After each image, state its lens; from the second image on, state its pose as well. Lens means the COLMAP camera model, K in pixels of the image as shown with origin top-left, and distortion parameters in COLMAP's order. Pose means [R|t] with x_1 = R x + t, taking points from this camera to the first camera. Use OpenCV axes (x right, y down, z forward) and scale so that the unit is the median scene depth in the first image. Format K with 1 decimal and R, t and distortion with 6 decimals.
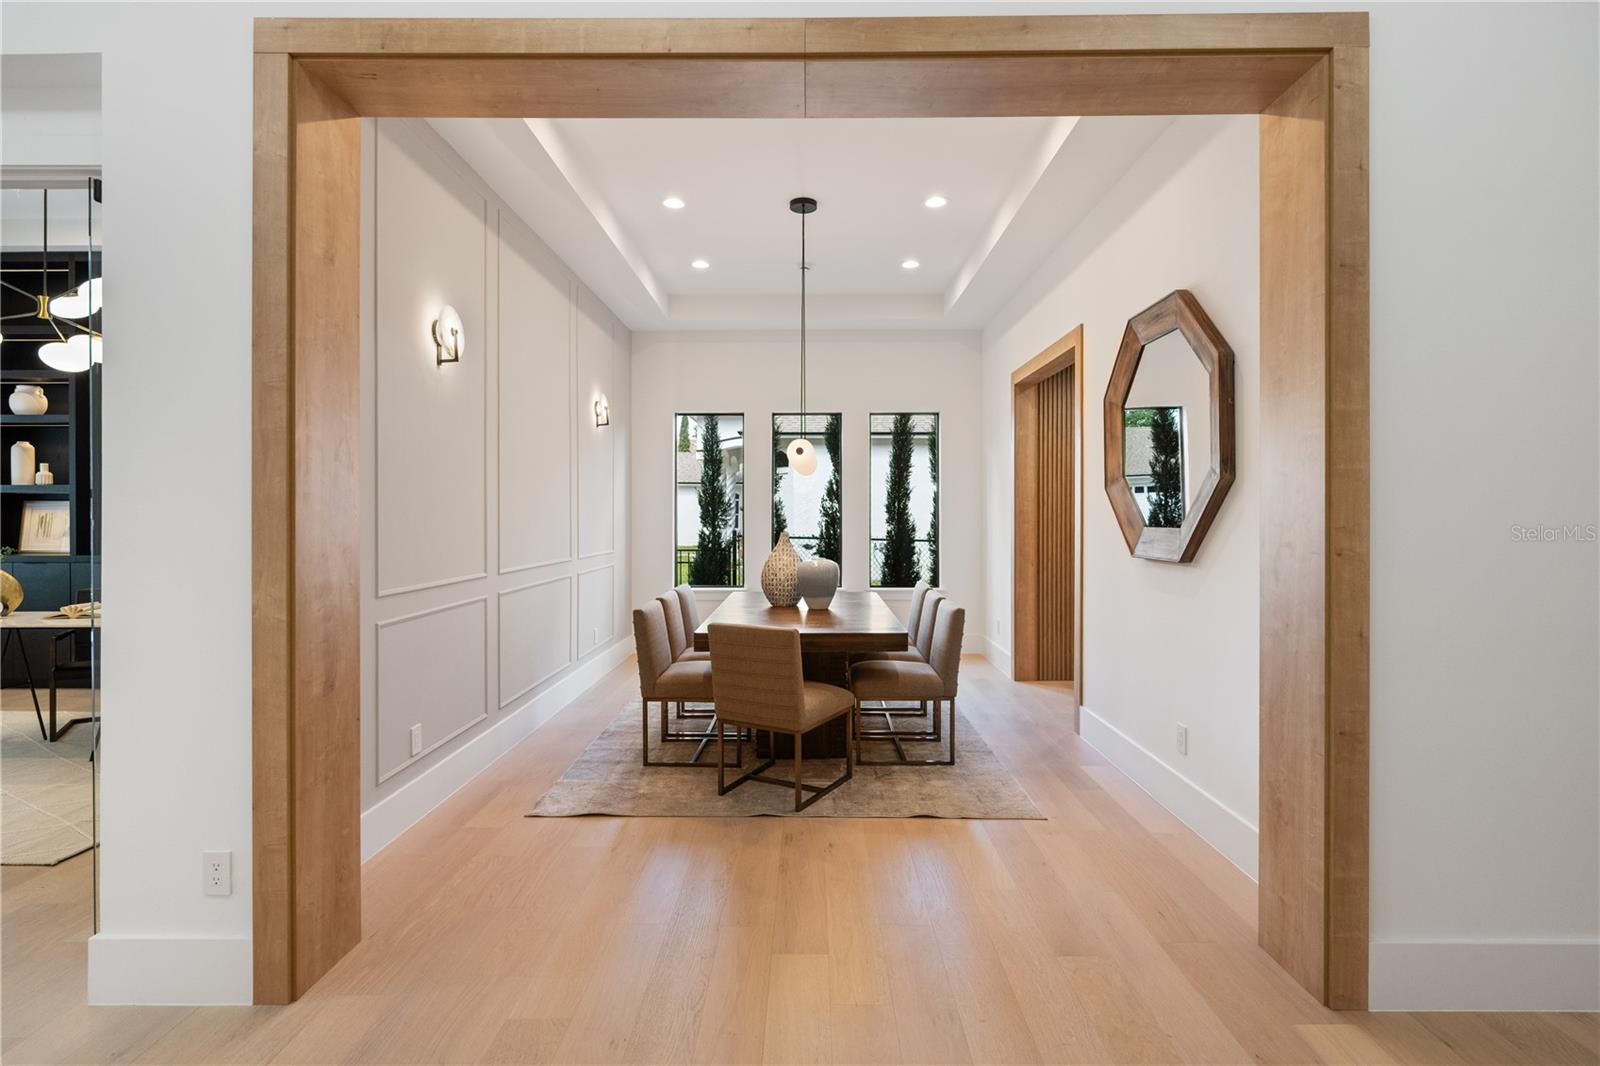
lens RADIAL K [[784.7, 0, 799.8], [0, 784.7, 523.9], [0, 0, 1]] dist [-0.000914, -0.000387]
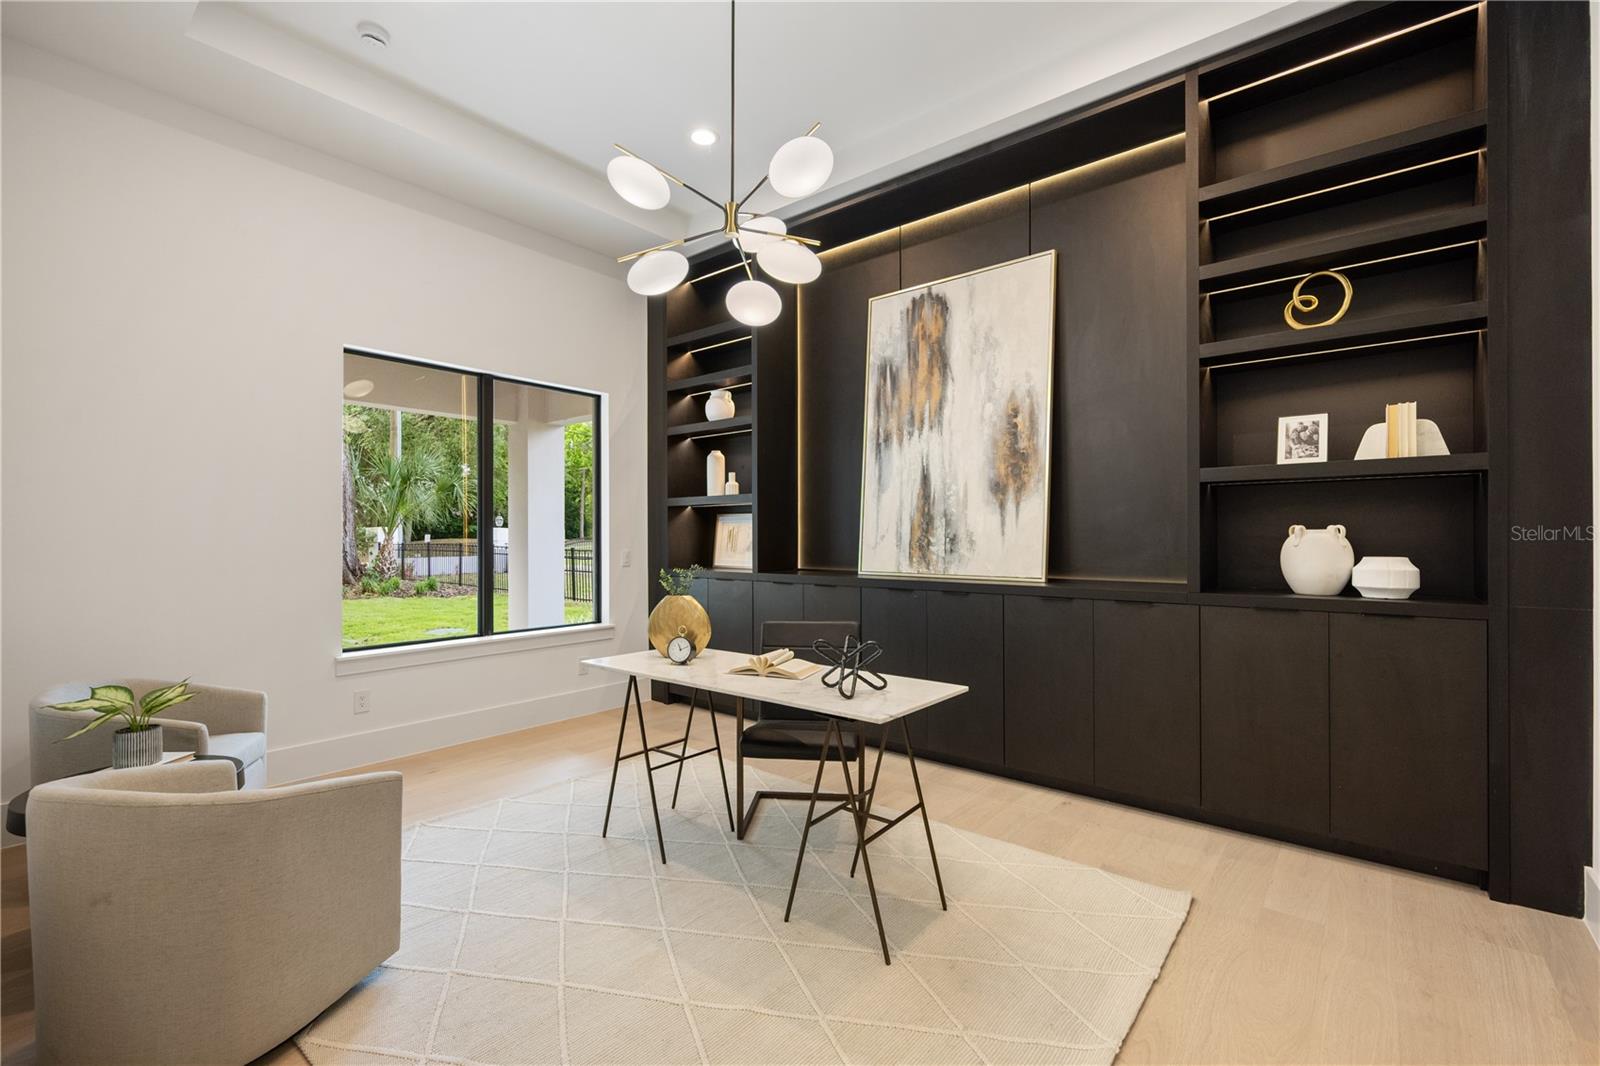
lens RADIAL K [[695.2, 0, 799.6], [0, 695.2, 539.4], [0, 0, 1]] dist [-0.000210, 0.000000]
pose [[0.781890, -0.004528, -0.623400, -0.390992], [0.002014, 0.999987, -0.004738, 0.006024], [0.623413, 0.002449, 0.781889, 0.408605]]
